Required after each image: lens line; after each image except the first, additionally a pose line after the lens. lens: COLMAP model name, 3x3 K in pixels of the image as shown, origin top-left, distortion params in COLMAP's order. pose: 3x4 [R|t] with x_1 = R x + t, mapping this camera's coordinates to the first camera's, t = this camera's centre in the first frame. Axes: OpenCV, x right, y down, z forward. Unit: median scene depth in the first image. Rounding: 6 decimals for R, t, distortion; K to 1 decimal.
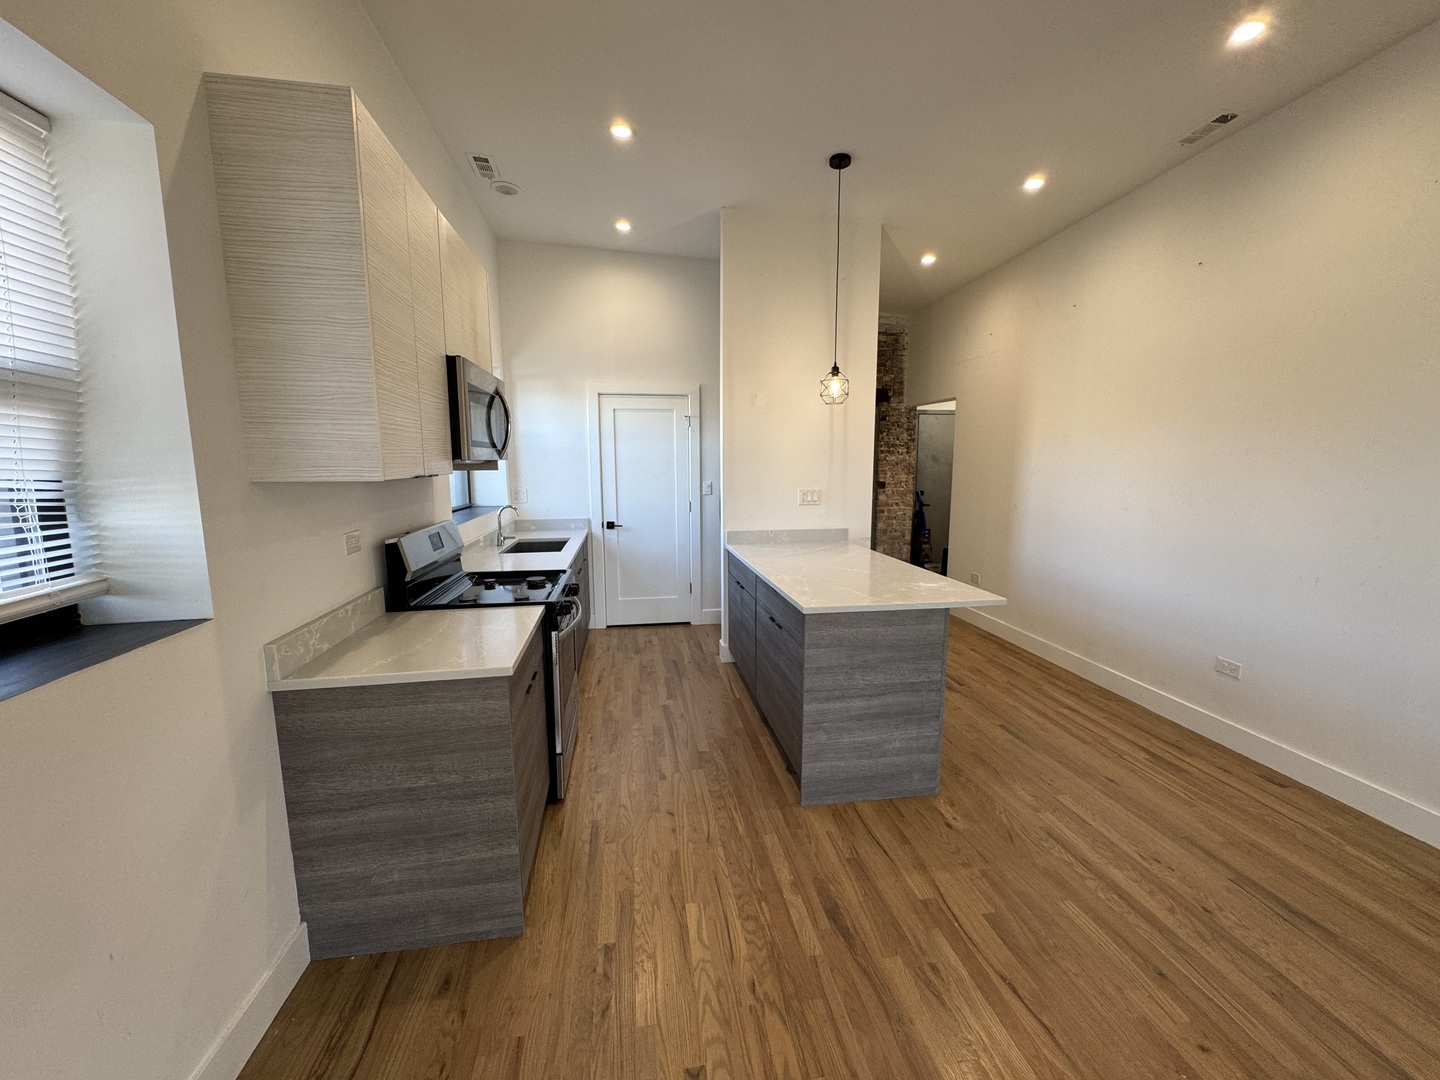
lens RADIAL K [[575.1, 0, 718.4], [0, 575.1, 541.1], [0, 0, 1]] dist [-0.002980, 0.000115]
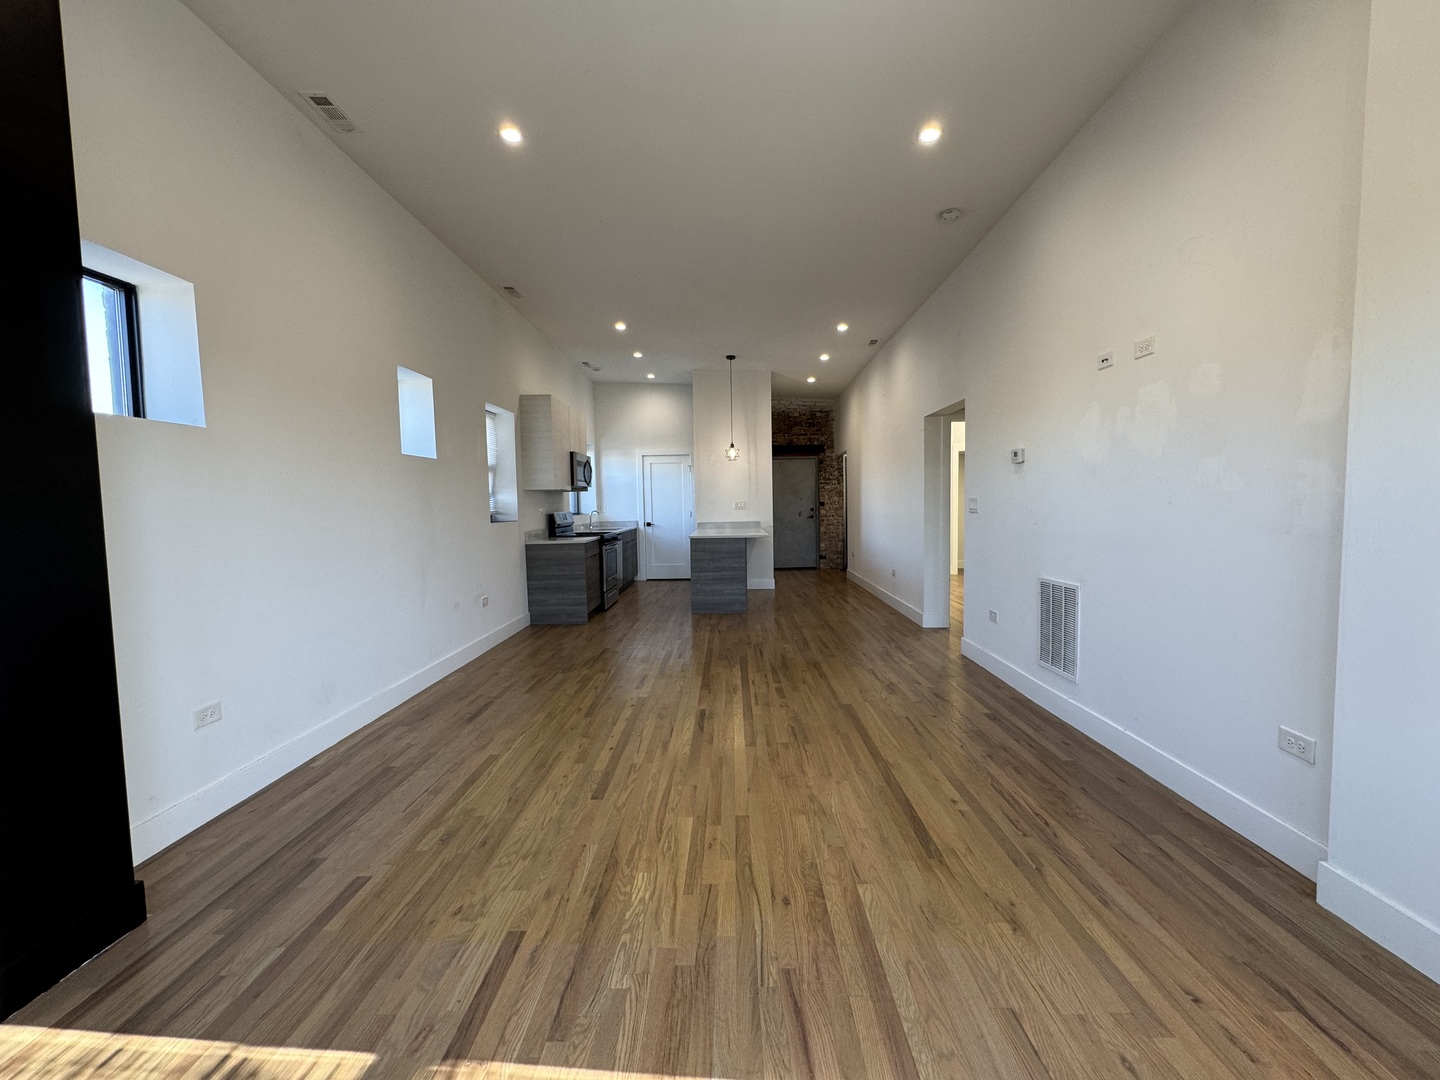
lens RADIAL K [[575.1, 0, 715.0], [0, 575.1, 540.2], [0, 0, 1]] dist [-0.002980, 0.000115]
pose [[0.983620, -0.004487, -0.180201, 0.700827], [-0.008704, 0.997342, -0.072342, 0.304447], [0.180046, 0.072725, 0.980966, -1.537220]]
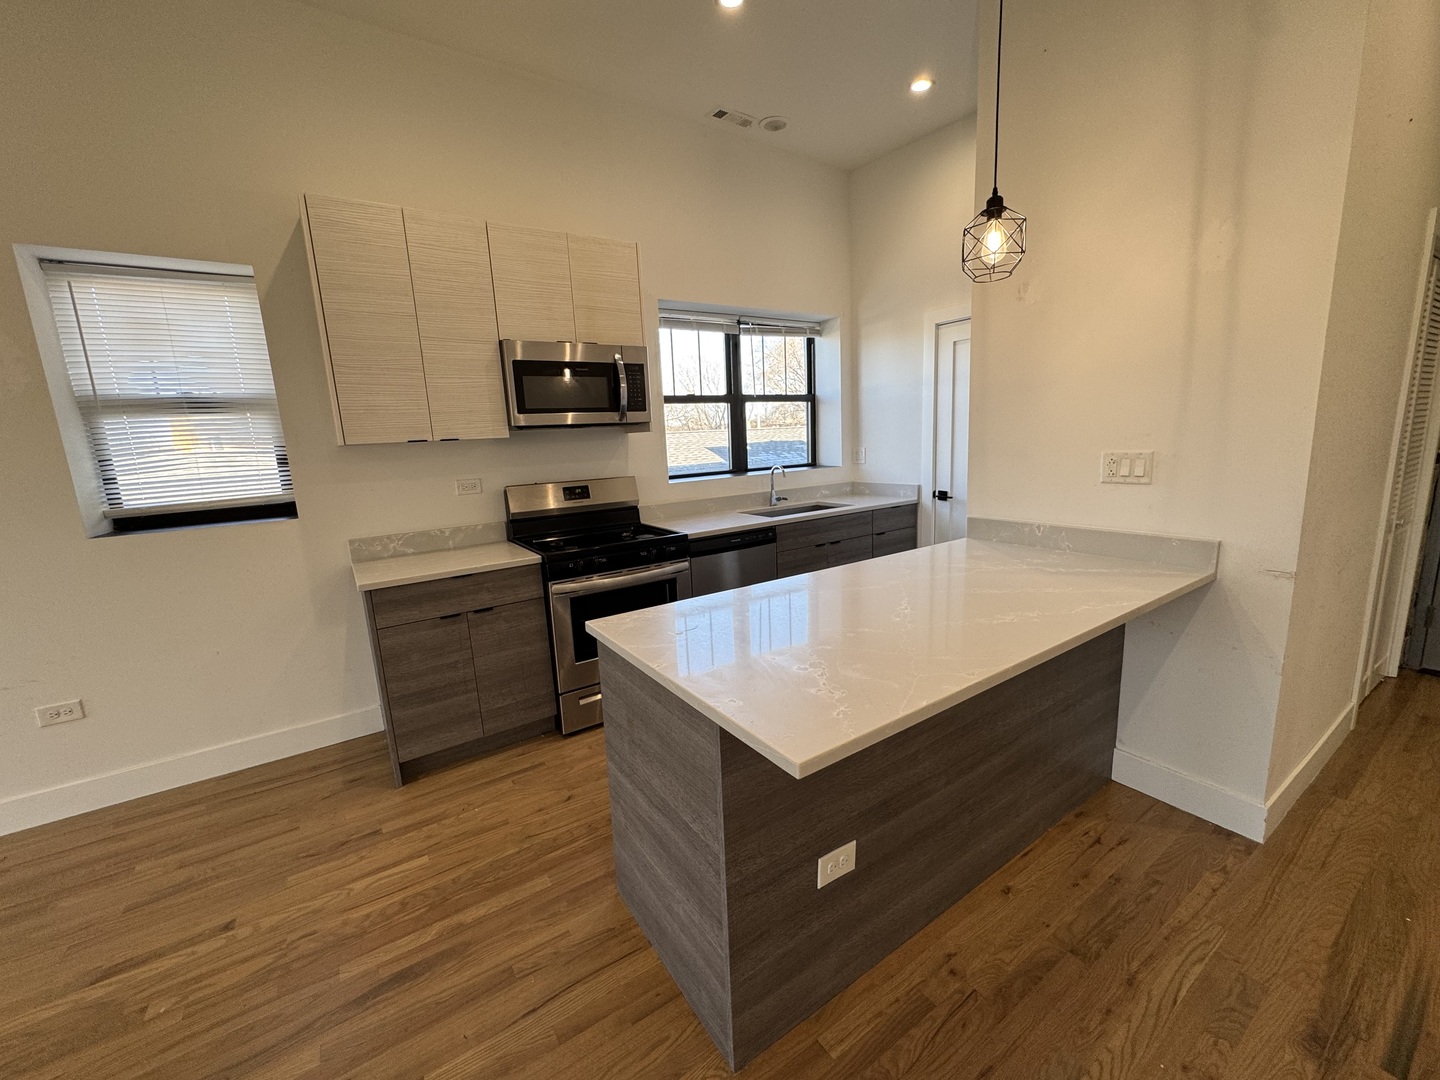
lens RADIAL K [[575.1, 0, 717.0], [0, 575.1, 539.0], [0, 0, 1]] dist [-0.002980, 0.000115]
pose [[0.419396, 0.145650, -0.896043, 0.753856], [-0.082374, 0.989079, 0.122217, -0.076353], [0.904058, 0.022553, 0.426814, 0.762318]]
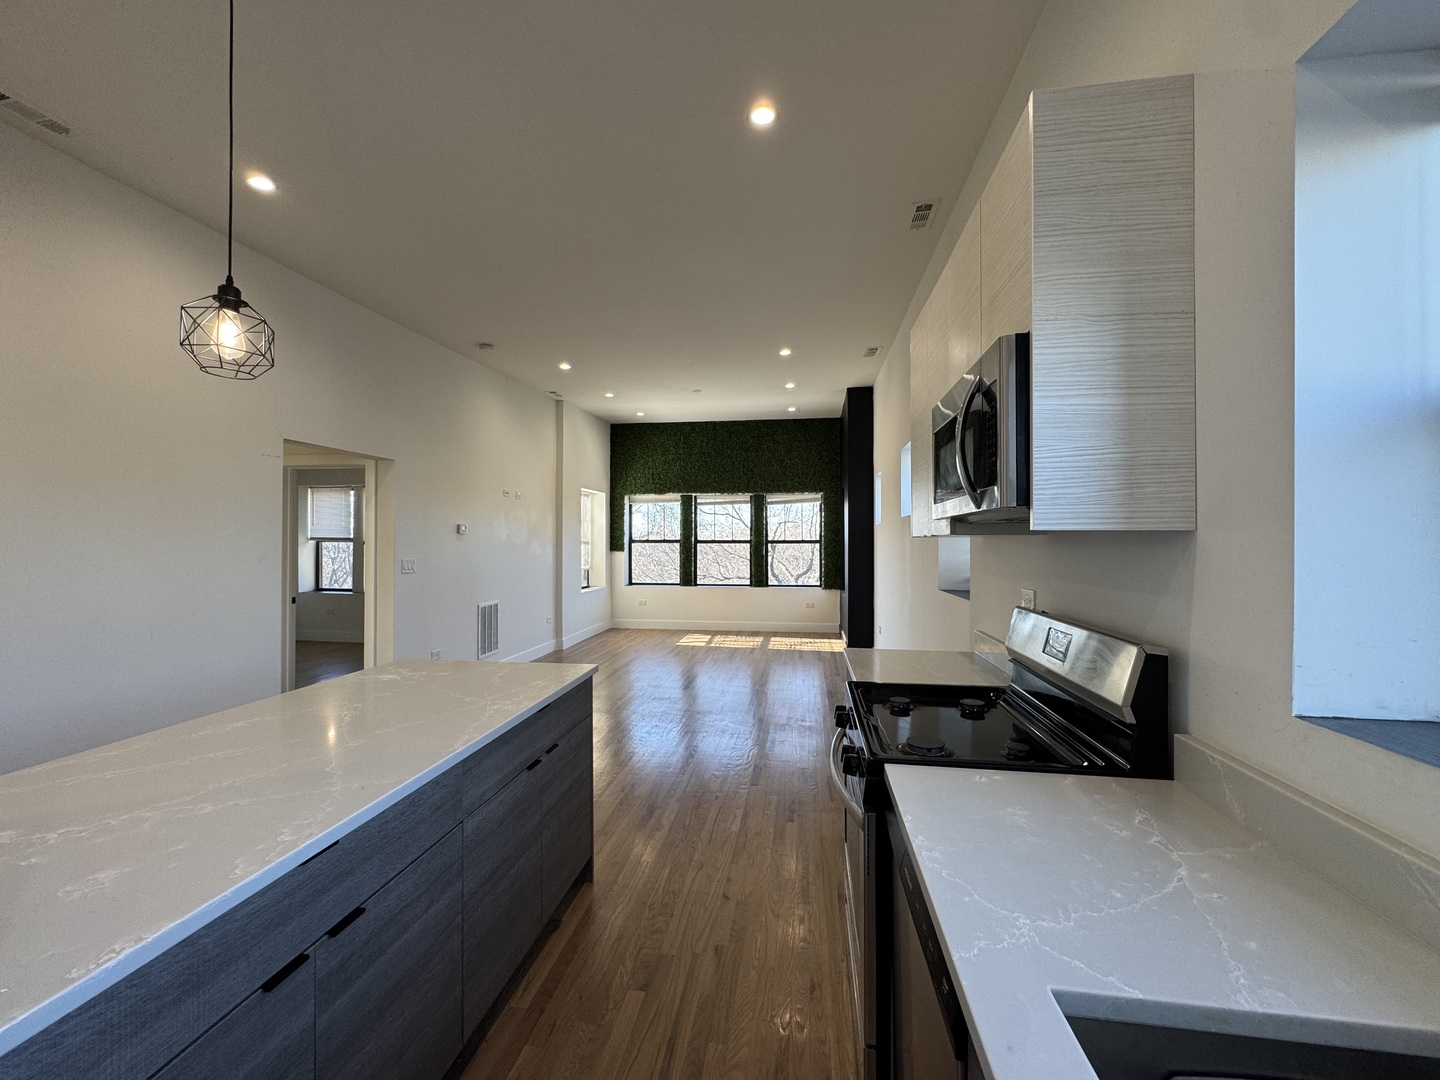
lens RADIAL K [[575.1, 0, 723.1], [0, 575.1, 542.0], [0, 0, 1]] dist [-0.002980, 0.000115]
pose [[-0.955971, 0.001578, 0.293455, -0.333775], [0.042999, 0.989946, 0.134753, -0.210608], [-0.290292, 0.141438, -0.946428, 1.700482]]
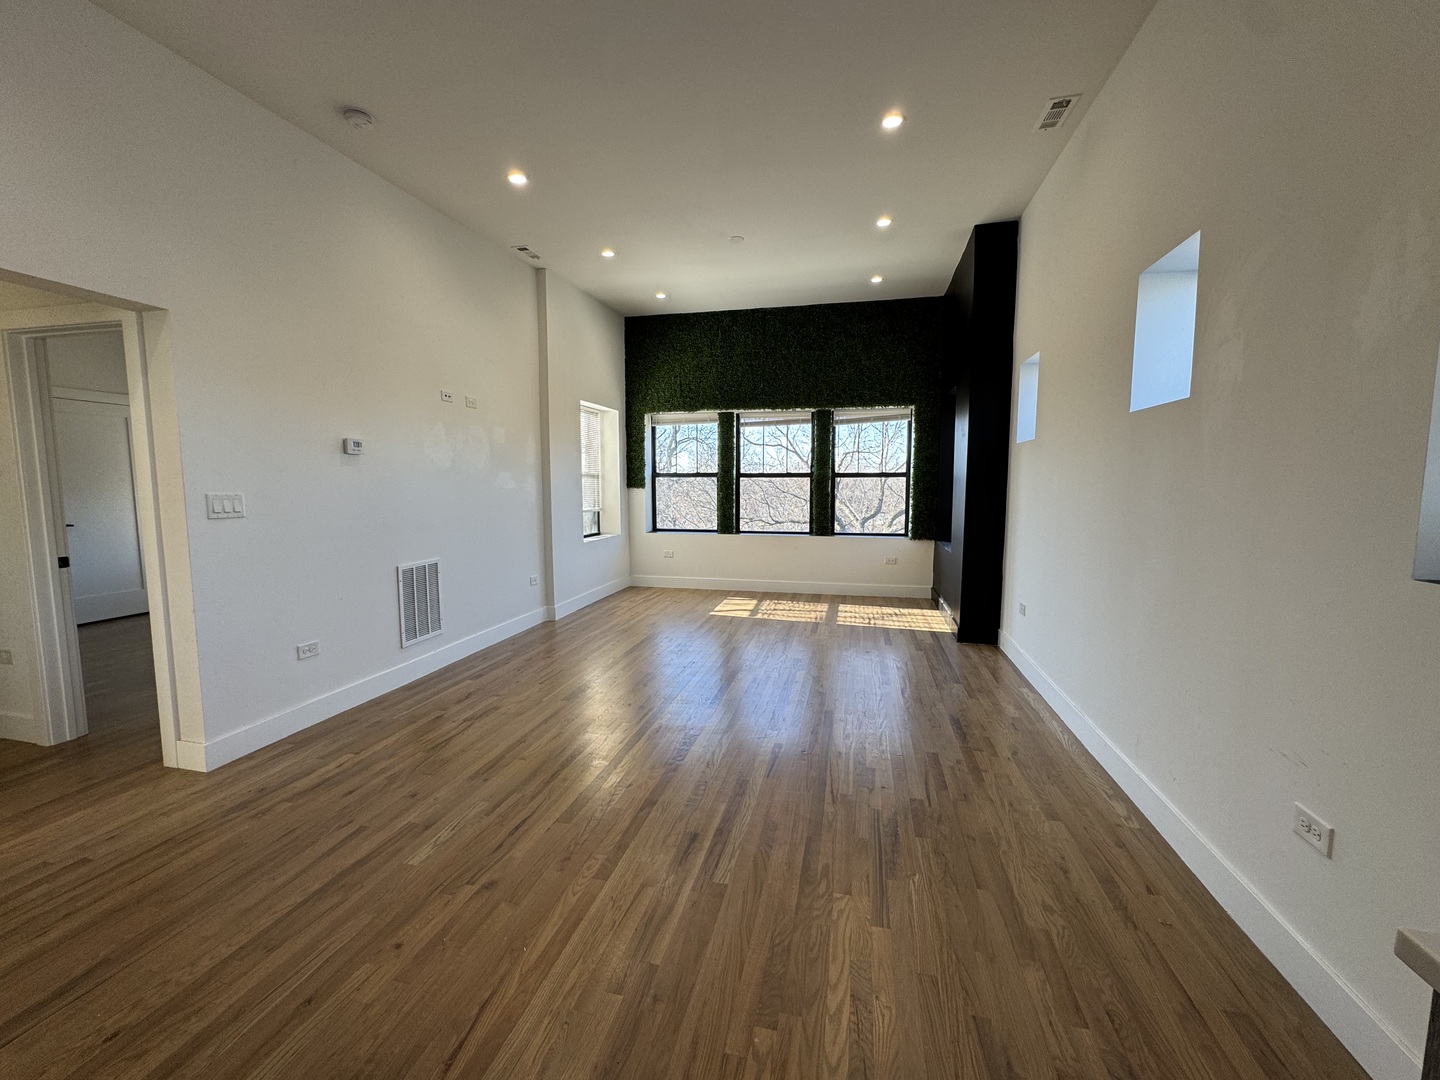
lens RADIAL K [[575.1, 0, 719.3], [0, 575.1, 540.6], [0, 0, 1]] dist [-0.002980, 0.000115]
pose [[-0.924861, -0.035982, 0.378600, -0.073946], [0.055560, 0.972050, 0.228107, -0.060309], [-0.376225, 0.232002, -0.897011, 0.893557]]
